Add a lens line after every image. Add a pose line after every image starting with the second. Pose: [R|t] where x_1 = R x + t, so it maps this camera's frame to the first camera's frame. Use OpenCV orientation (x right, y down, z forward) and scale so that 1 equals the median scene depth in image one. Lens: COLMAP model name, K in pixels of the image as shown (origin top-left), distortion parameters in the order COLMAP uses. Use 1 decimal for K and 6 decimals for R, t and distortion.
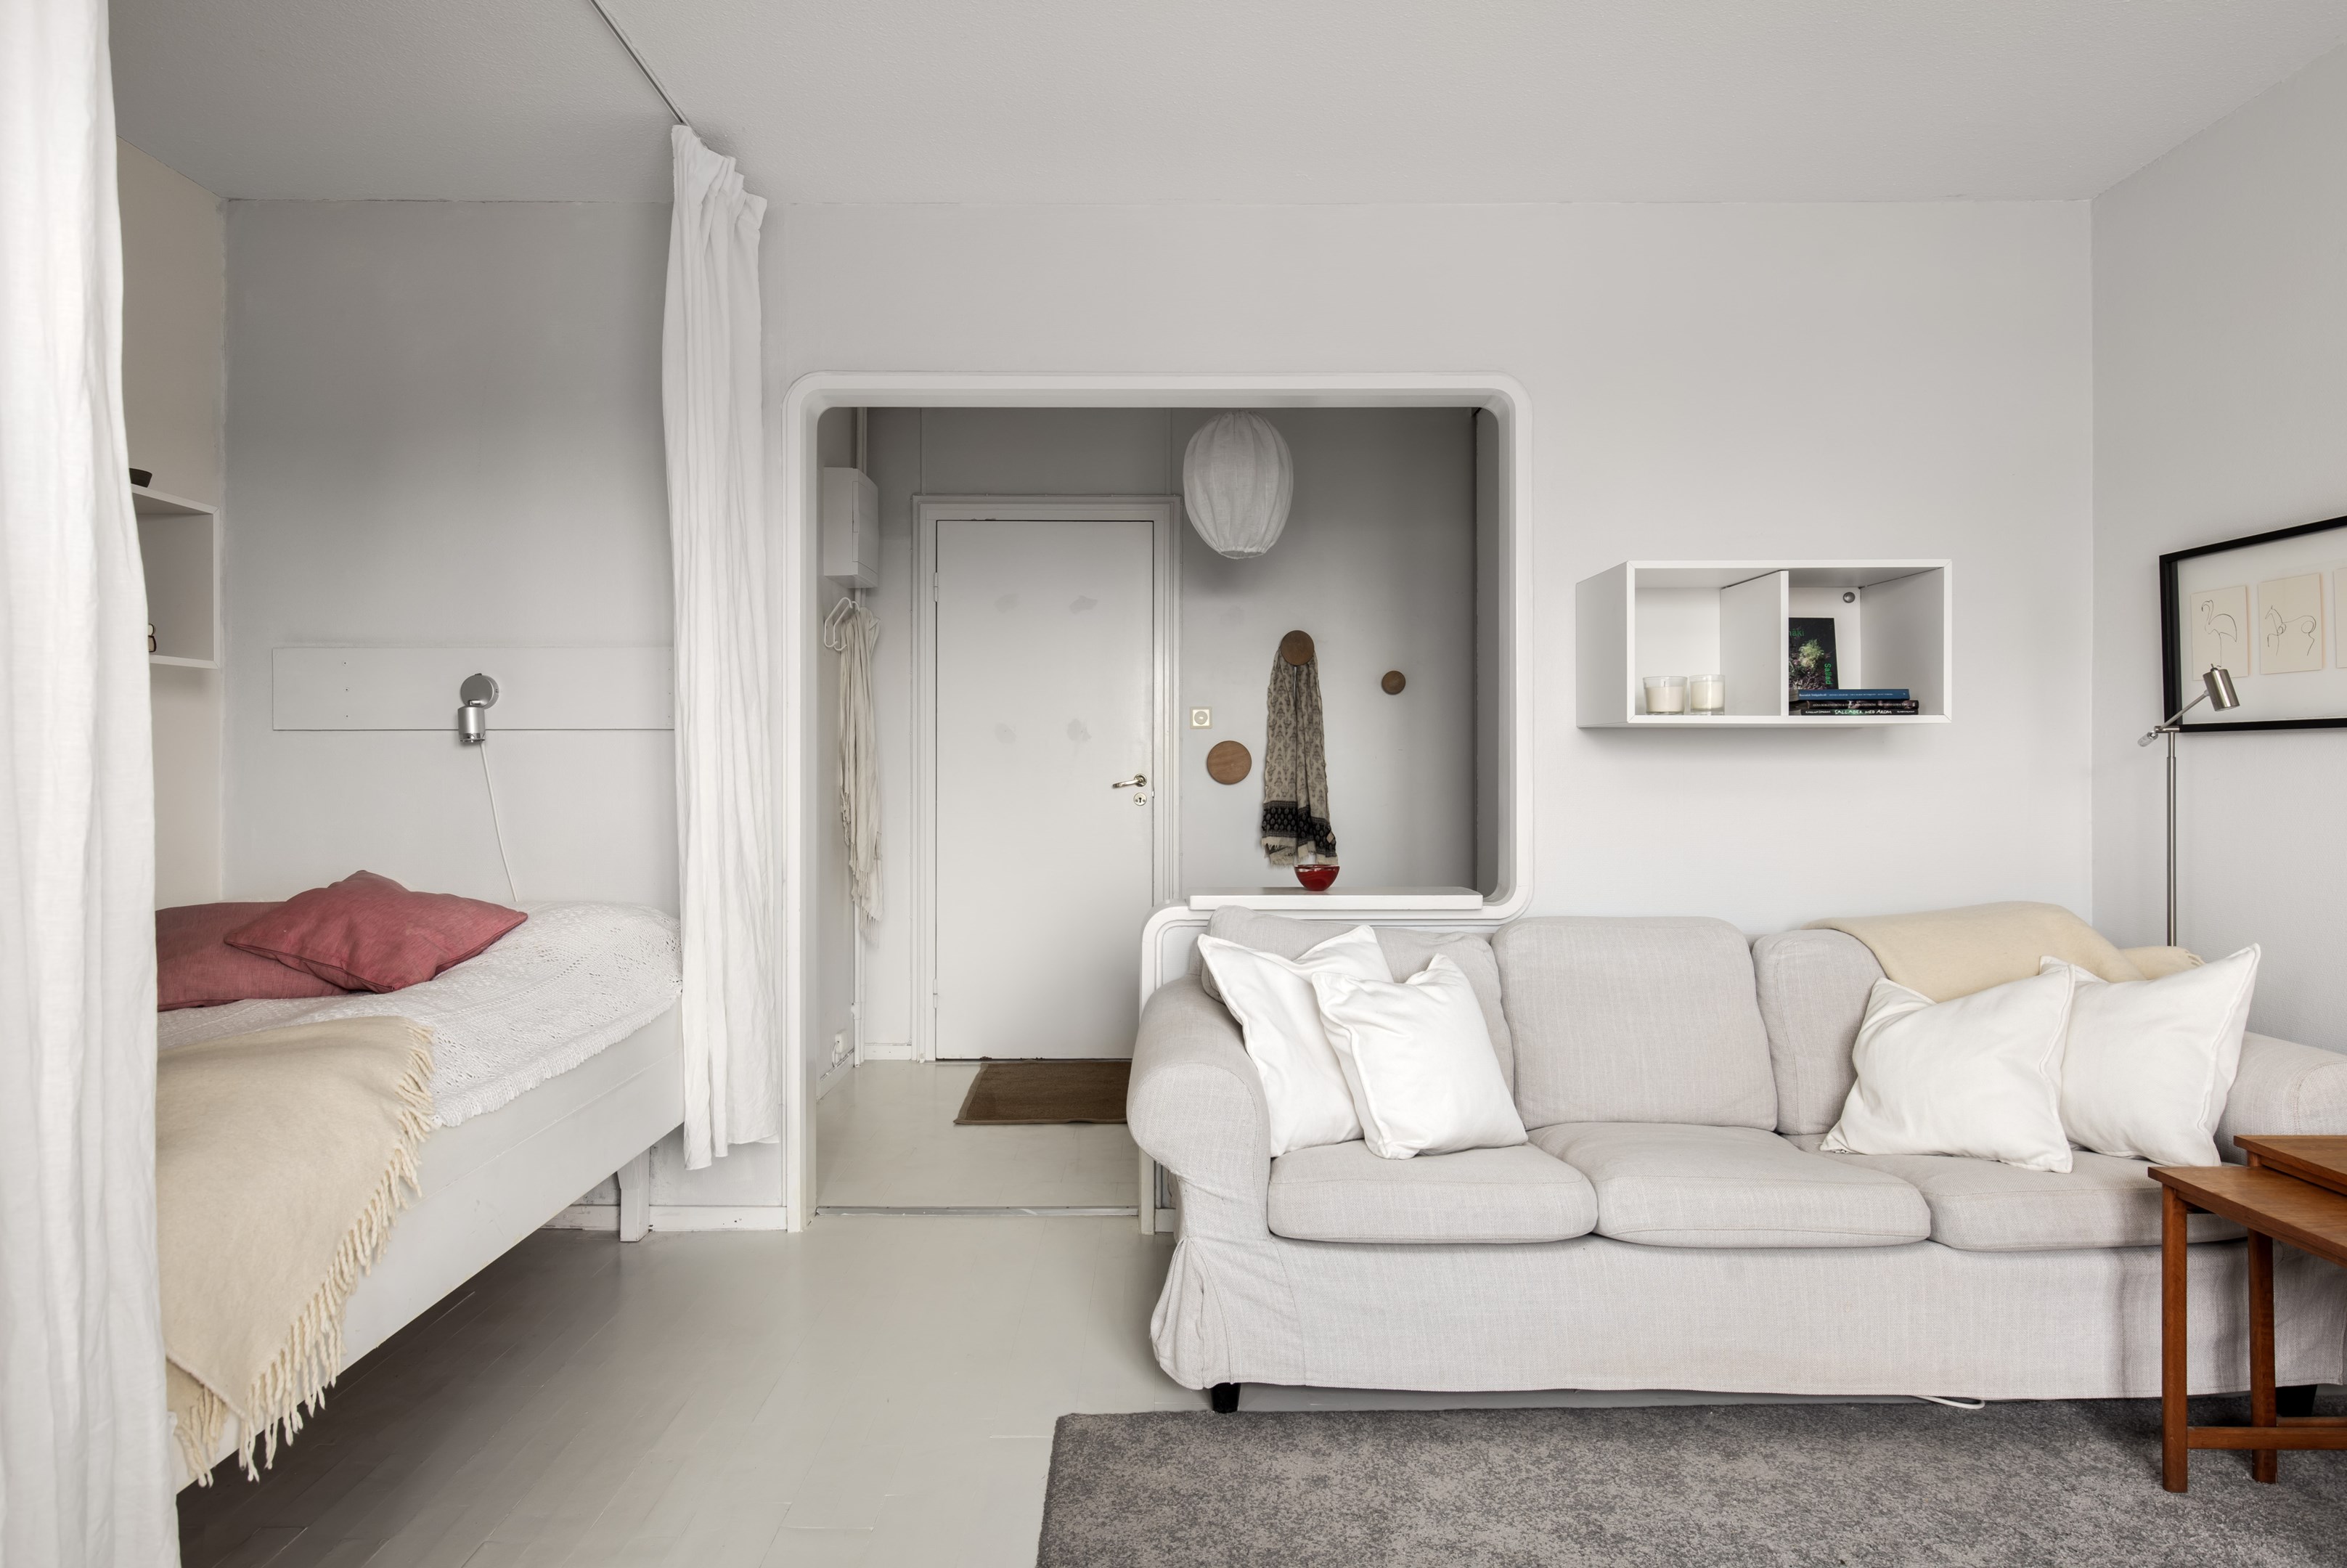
lens RADIAL K [[1248.3, 0, 1164.7], [0, 1248.3, 753.3], [0, 0, 1]] dist [0.004462, 0.001306]
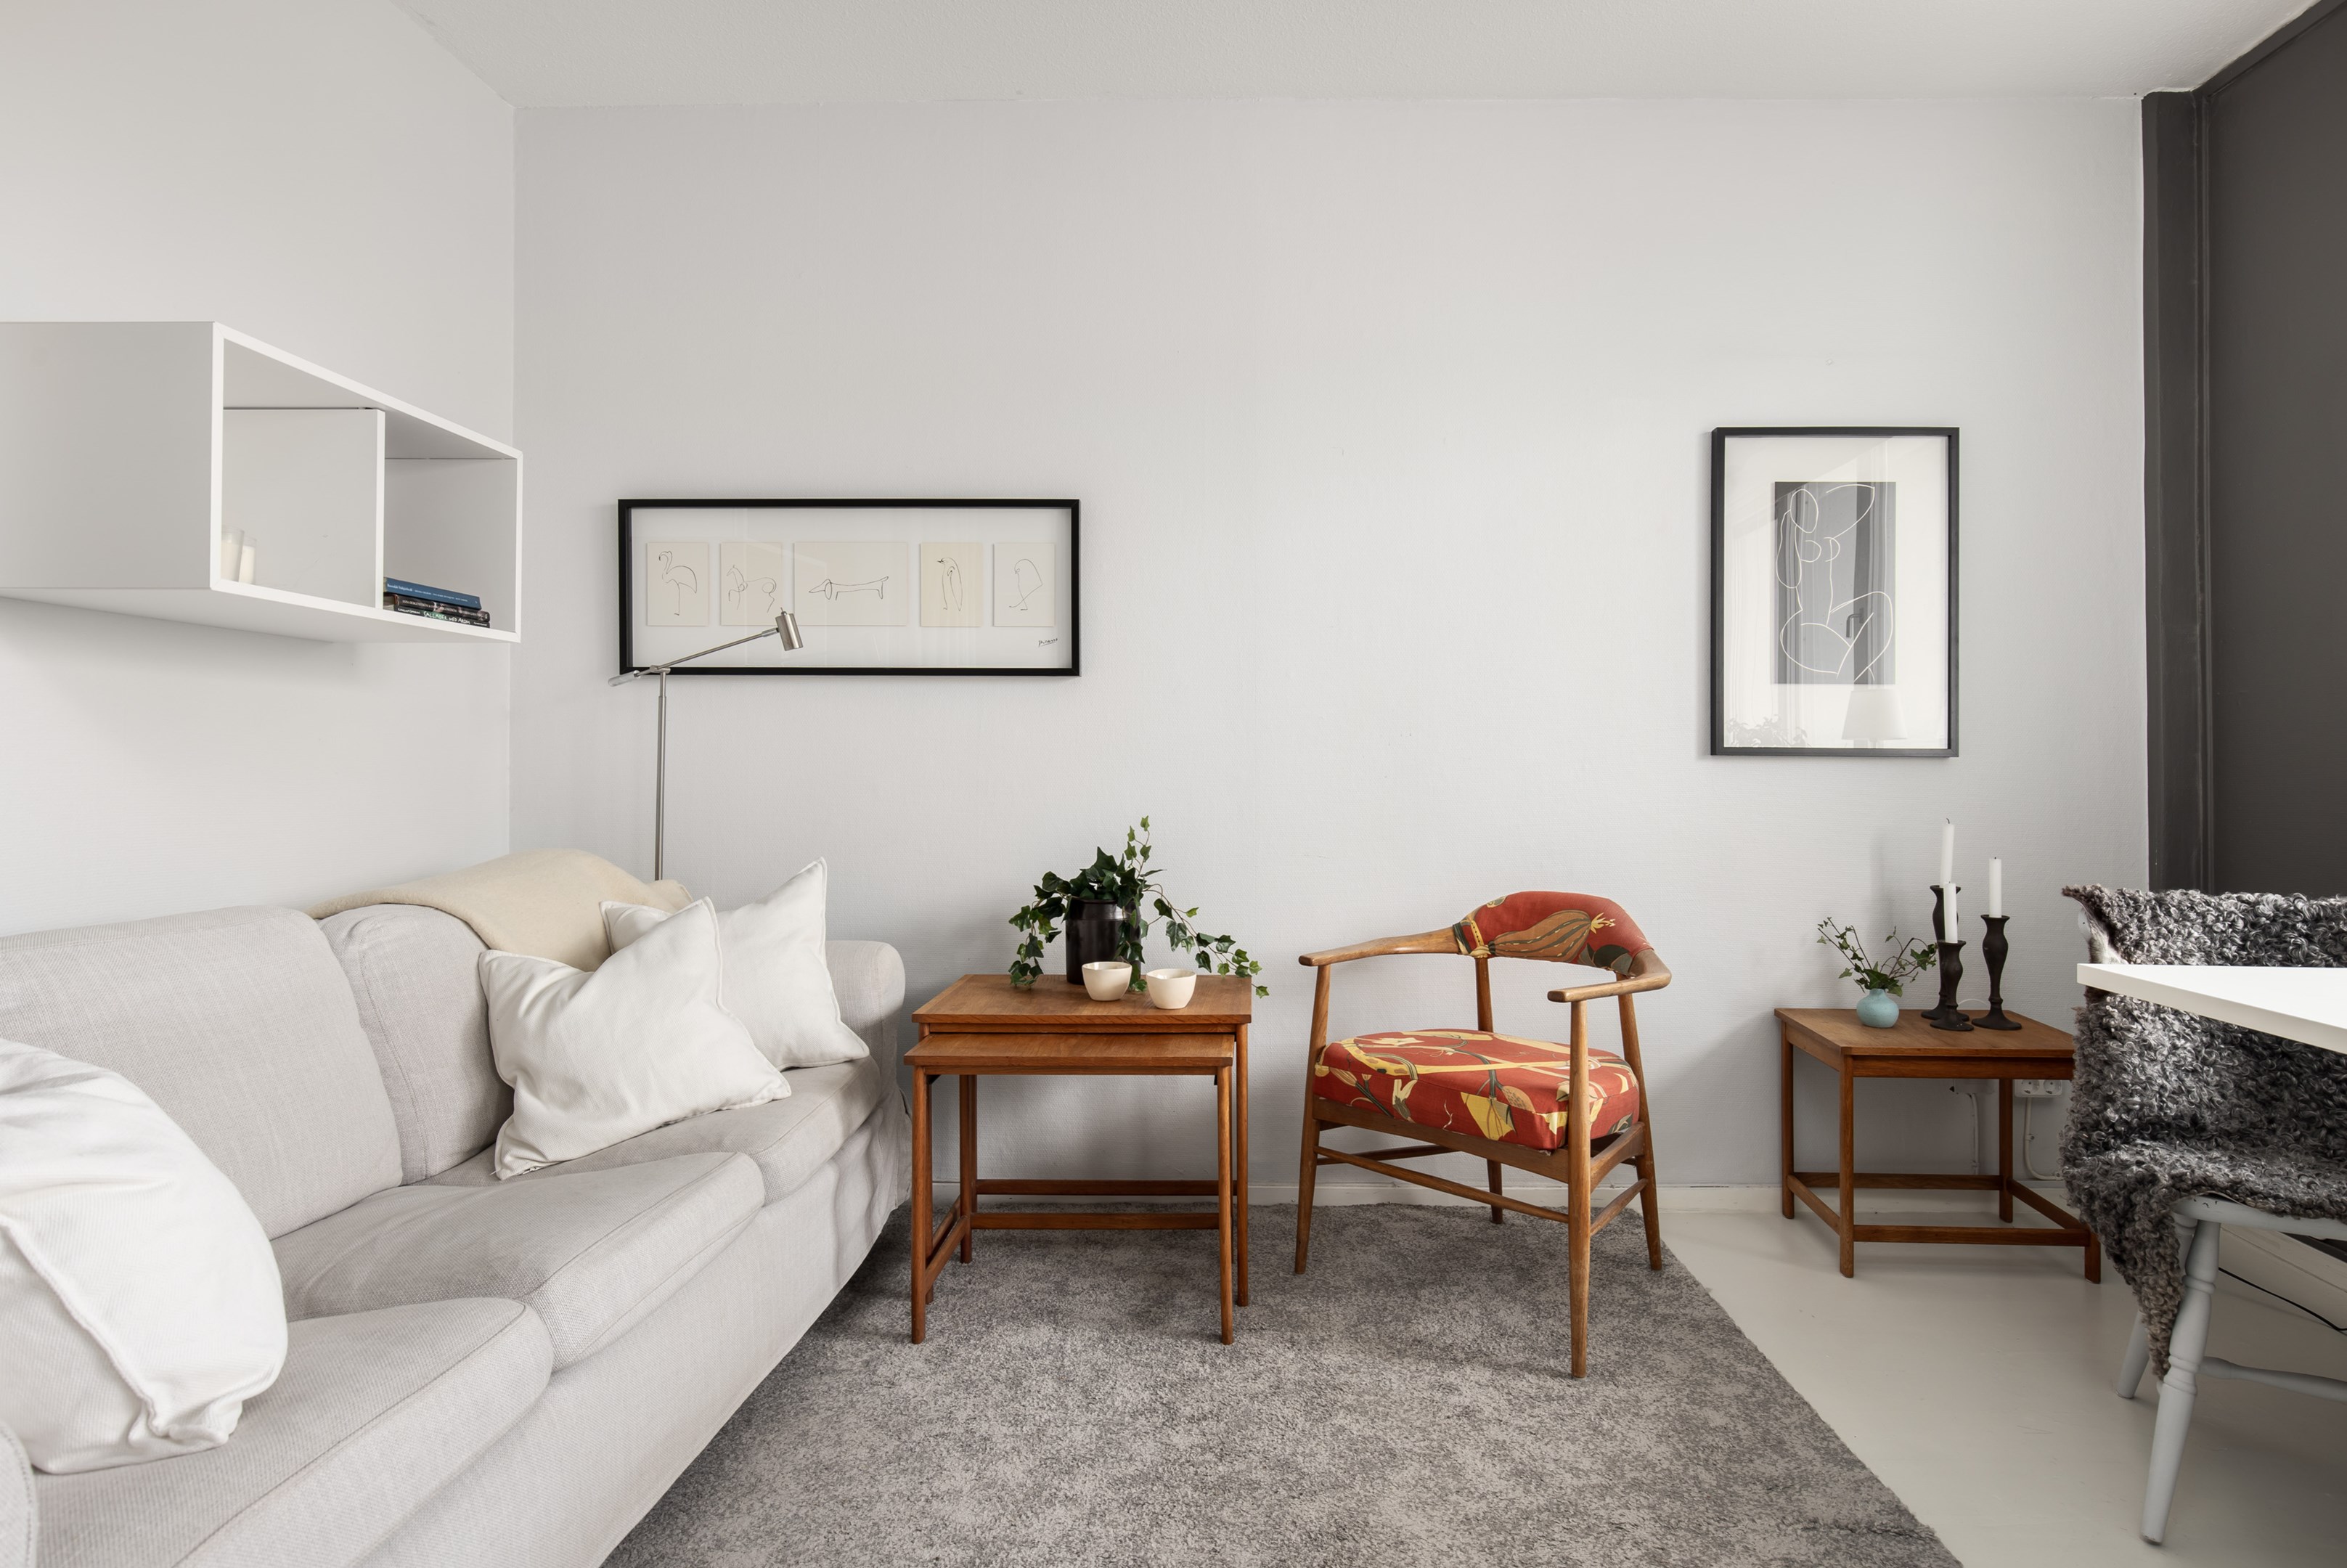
lens RADIAL K [[1307.0, 0, 1189.1], [0, 1307.0, 752.5], [0, 0, 1]] dist [0.004943, 0.002526]
pose [[0.027965, 0.014994, 0.999496, -0.244809], [-0.014812, 0.999784, -0.014584, 0.055989], [-0.999499, -0.014397, 0.028181, 0.510631]]
